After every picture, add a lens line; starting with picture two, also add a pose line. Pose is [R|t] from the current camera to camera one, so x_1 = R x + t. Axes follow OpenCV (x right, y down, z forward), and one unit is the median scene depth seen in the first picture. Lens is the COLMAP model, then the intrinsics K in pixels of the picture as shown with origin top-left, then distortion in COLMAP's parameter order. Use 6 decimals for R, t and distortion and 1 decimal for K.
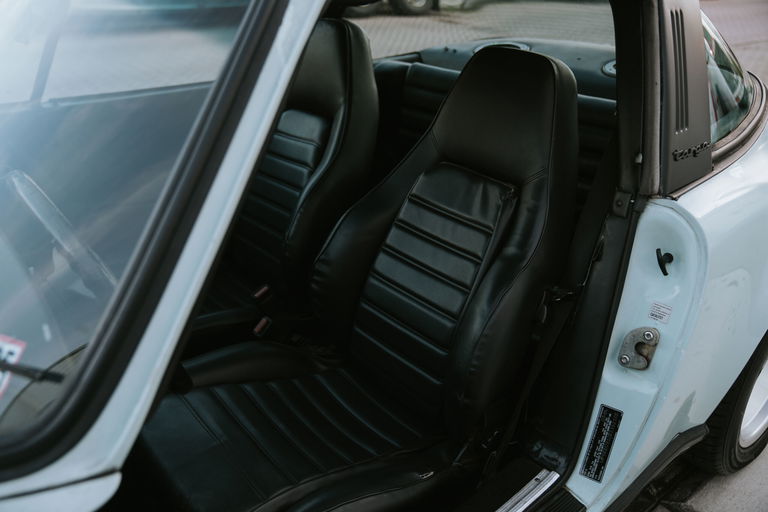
lens RADIAL K [[631.3, 0, 381.5], [0, 631.3, 258.4], [0, 0, 1]] dist [-0.002748, 0.006302]
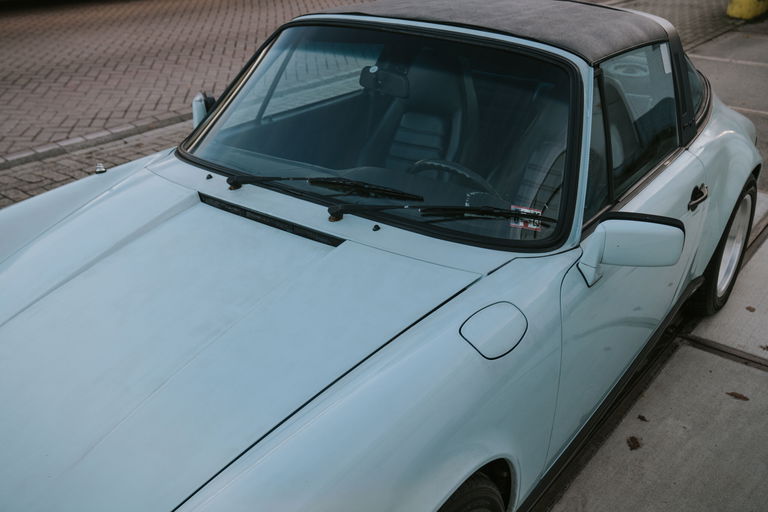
lens RADIAL K [[749.6, 0, 383.0], [0, 749.6, 256.1], [0, 0, 1]] dist [0.011321, 0.000000]
pose [[0.975926, -0.107489, 0.189773, -0.834398], [0.106405, 0.994195, 0.015920, 0.087983], [-0.190383, 0.004656, 0.981699, -0.990570]]
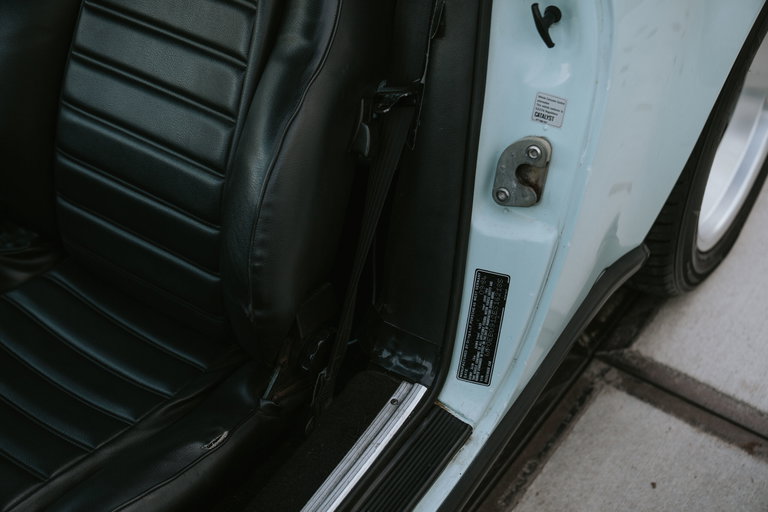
lens RADIAL K [[1031.1, 0, 379.3], [0, 1031.1, 262.1], [0, 0, 1]] dist [0.010586, 0.000000]
pose [[0.966675, -0.204925, 0.153447, 0.096962], [0.150459, 0.939706, 0.307107, -0.093969], [-0.207129, -0.273785, 0.939223, 0.068640]]
